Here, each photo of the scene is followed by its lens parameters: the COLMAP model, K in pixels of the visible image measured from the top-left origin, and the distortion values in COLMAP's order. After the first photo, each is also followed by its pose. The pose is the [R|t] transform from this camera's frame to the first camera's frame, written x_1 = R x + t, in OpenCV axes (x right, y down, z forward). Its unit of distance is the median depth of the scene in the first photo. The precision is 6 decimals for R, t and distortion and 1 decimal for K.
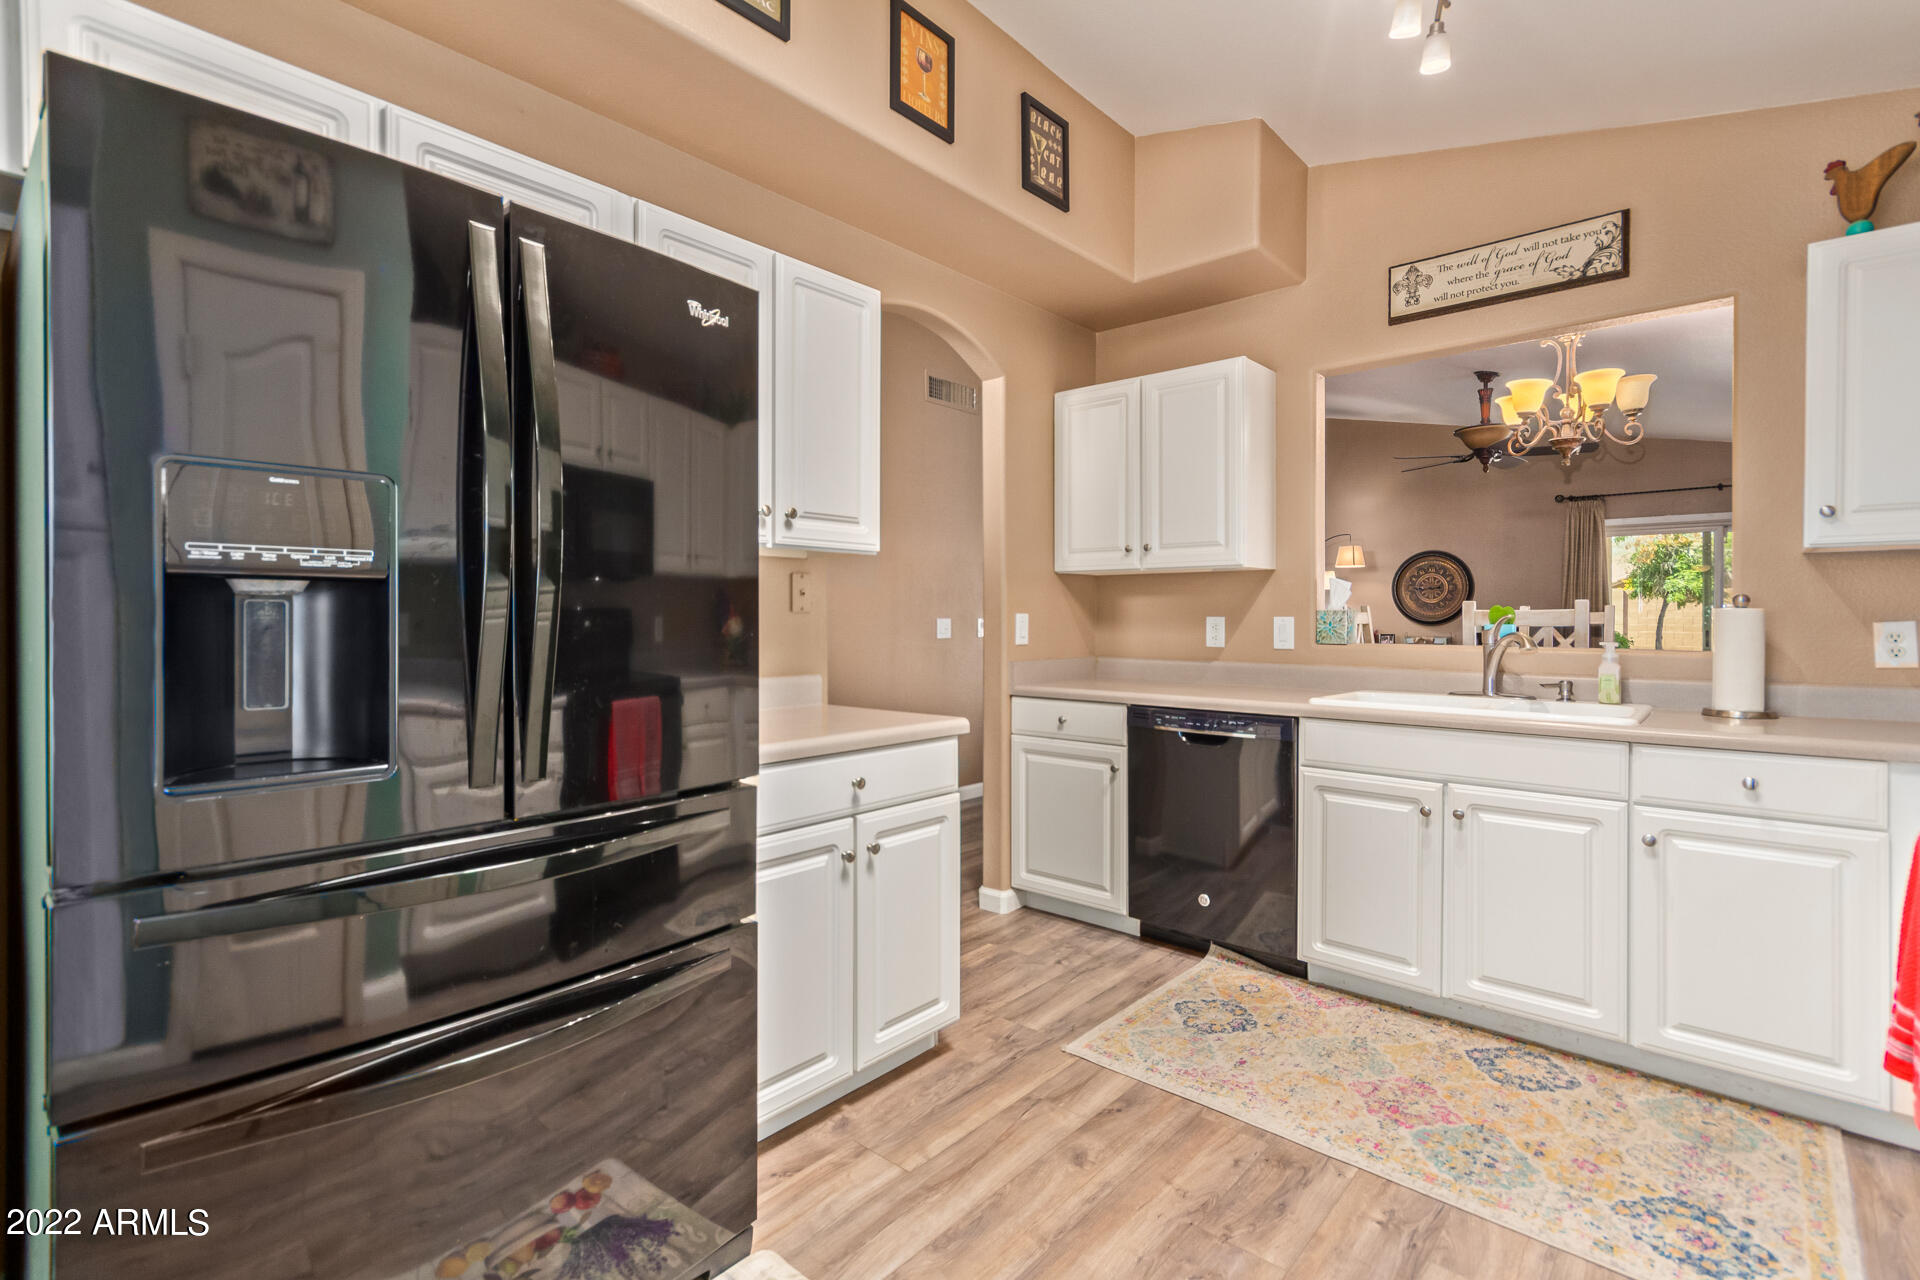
lens RADIAL K [[895.6, 0, 958.6], [0, 895.6, 620.9], [0, 0, 1]] dist [0.004800, -0.000341]
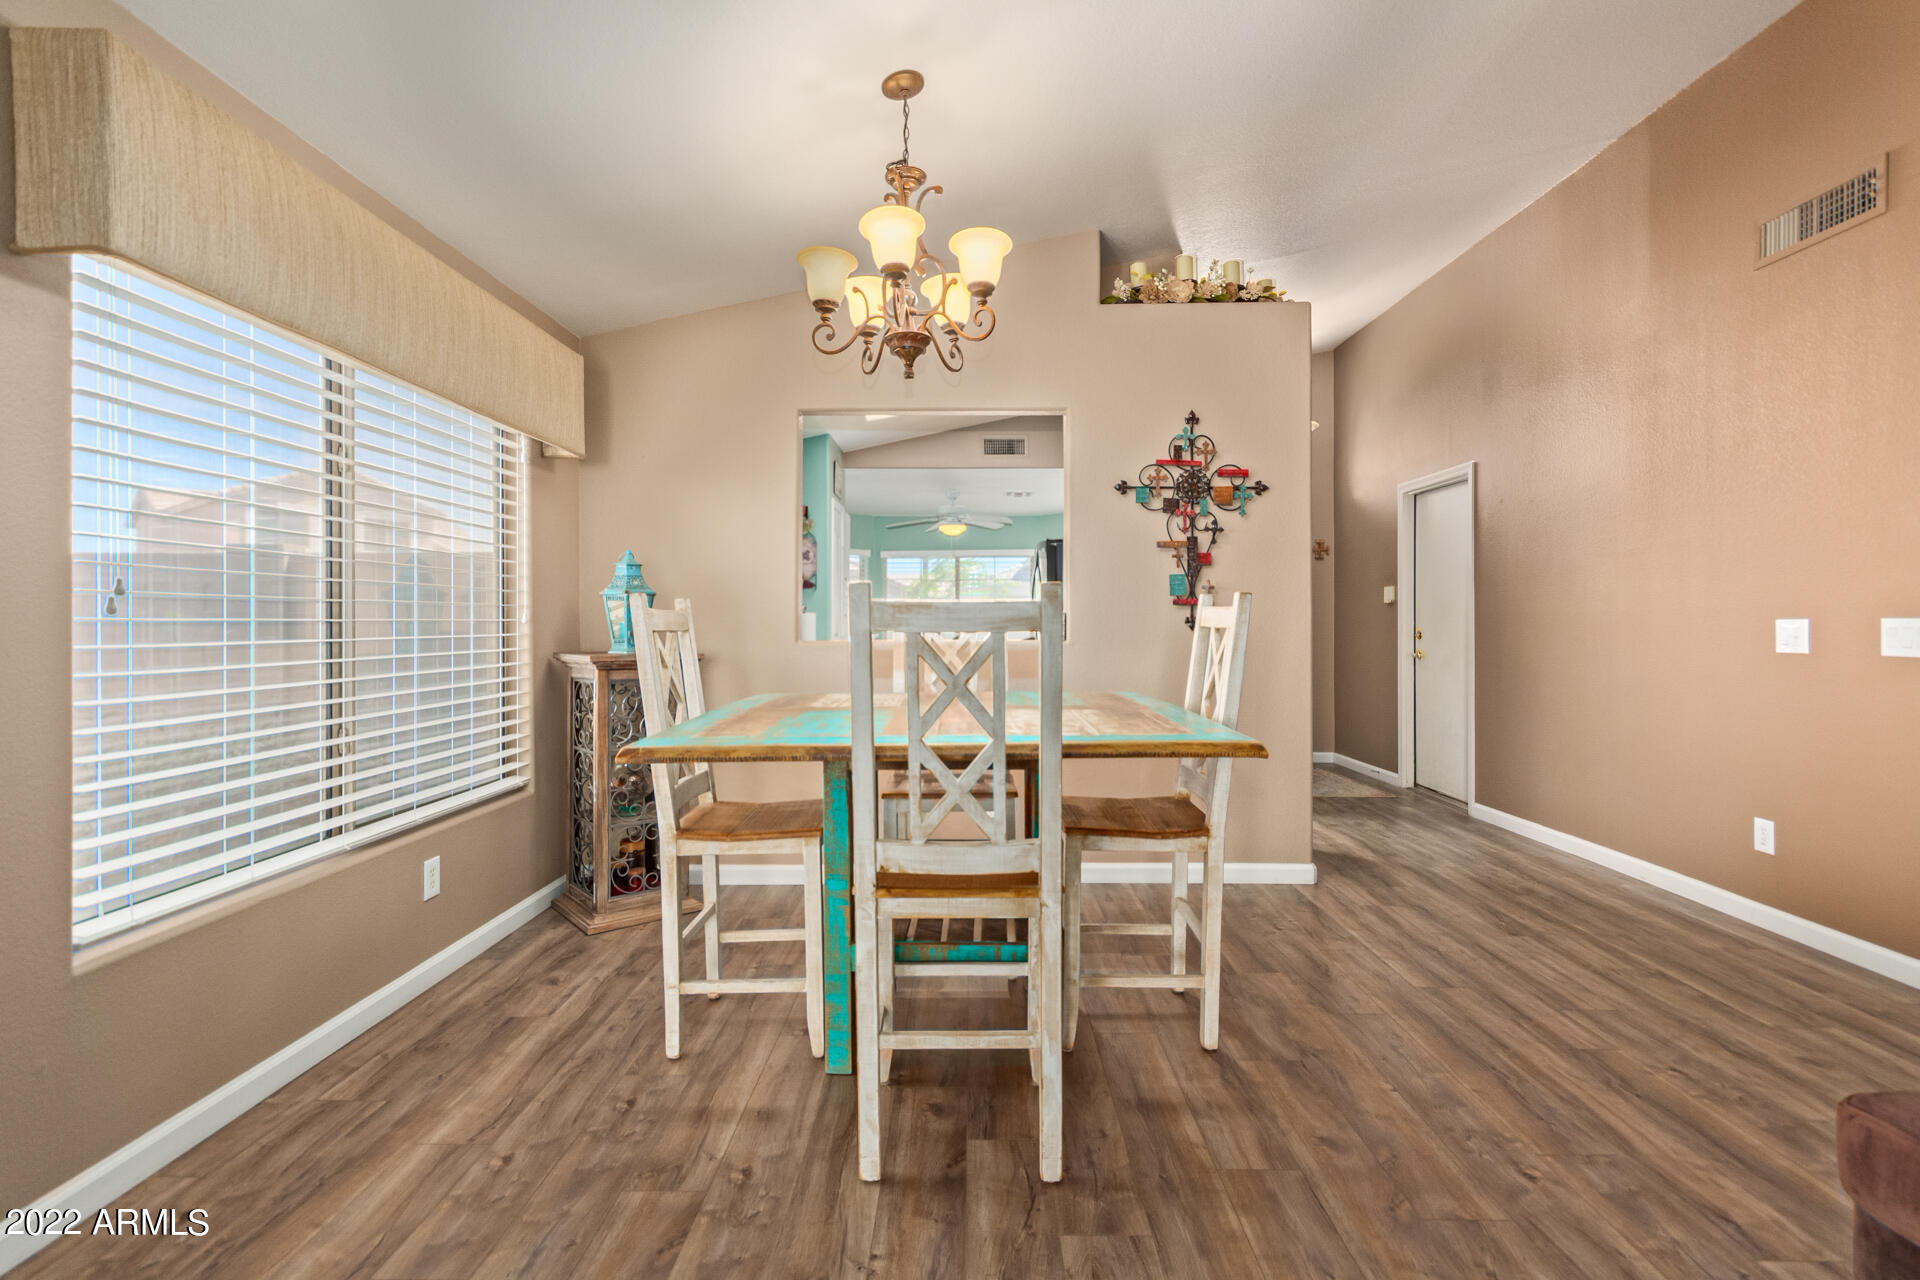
lens RADIAL K [[895.6, 0, 958.6], [0, 895.6, 620.9], [0, 0, 1]] dist [0.004800, -0.000341]
pose [[-0.759322, 0.004407, -0.650700, 1.441358], [-0.000004, 0.999977, 0.006778, -0.009747], [0.650715, 0.005149, -0.759305, 2.031557]]
